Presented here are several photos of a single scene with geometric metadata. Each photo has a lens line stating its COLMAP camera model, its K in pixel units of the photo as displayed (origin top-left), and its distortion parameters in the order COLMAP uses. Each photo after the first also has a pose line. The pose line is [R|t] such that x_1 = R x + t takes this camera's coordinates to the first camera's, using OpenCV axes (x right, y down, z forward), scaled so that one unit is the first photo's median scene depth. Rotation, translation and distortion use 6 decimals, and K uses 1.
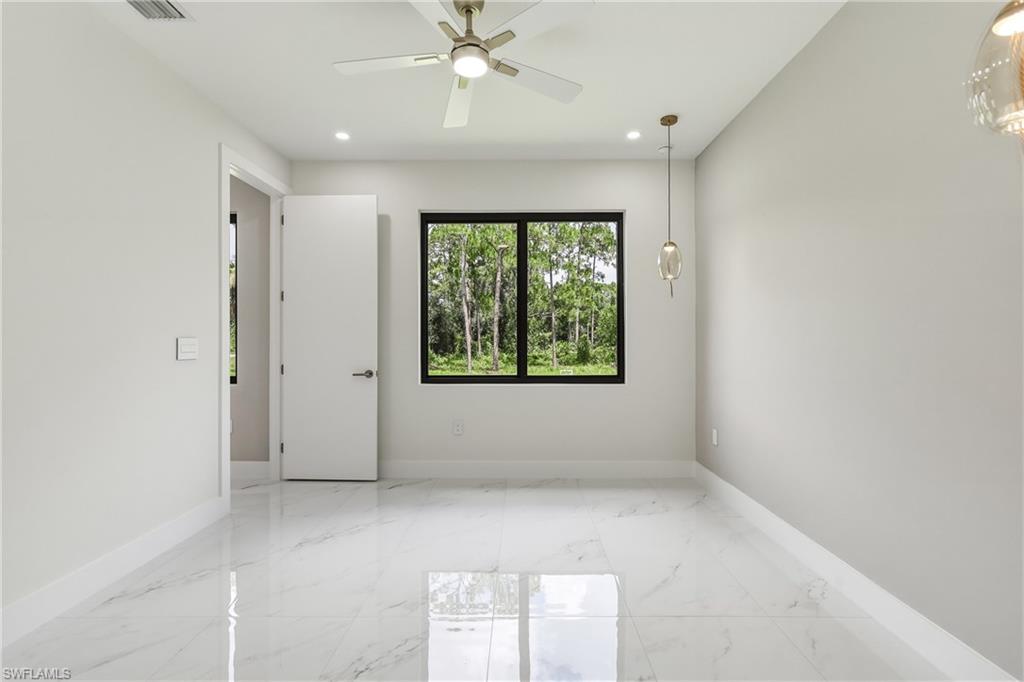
lens RADIAL K [[464.2, 0, 512.0], [0, 464.2, 341.0], [0, 0, 1]] dist [-0.001789, 0.000106]
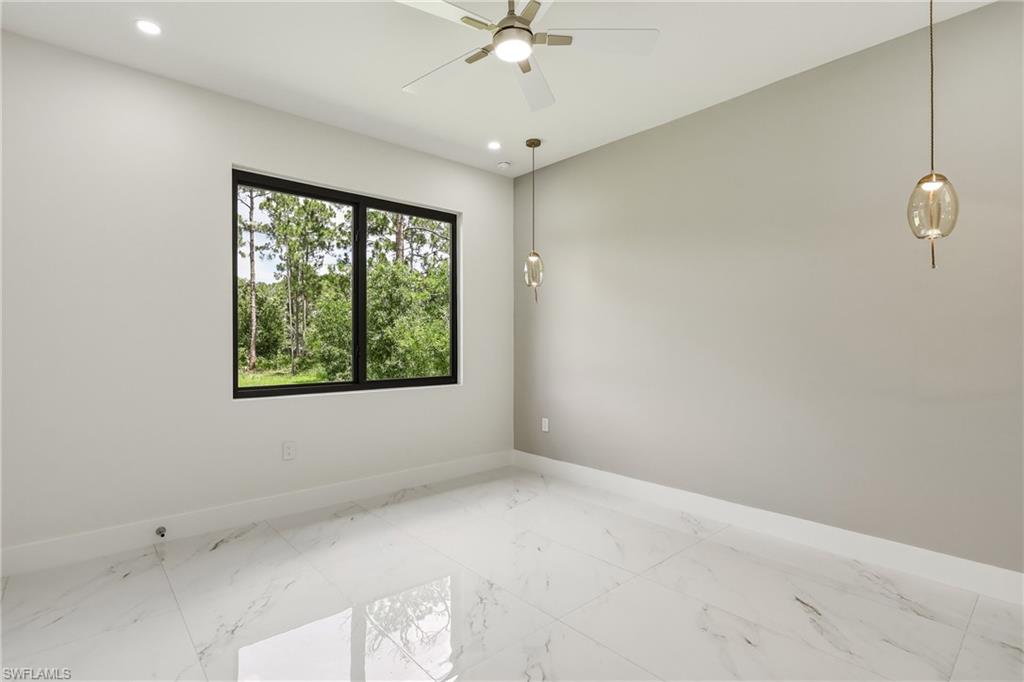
lens RADIAL K [[485.9, 0, 502.3], [0, 485.9, 341.8], [0, 0, 1]] dist [0.000293, 0.000189]
pose [[0.756967, 0.000121, 0.653453, -0.392412], [-0.000227, 1.000000, 0.000078, 0.000253], [-0.653453, -0.000208, 0.756967, 0.137925]]
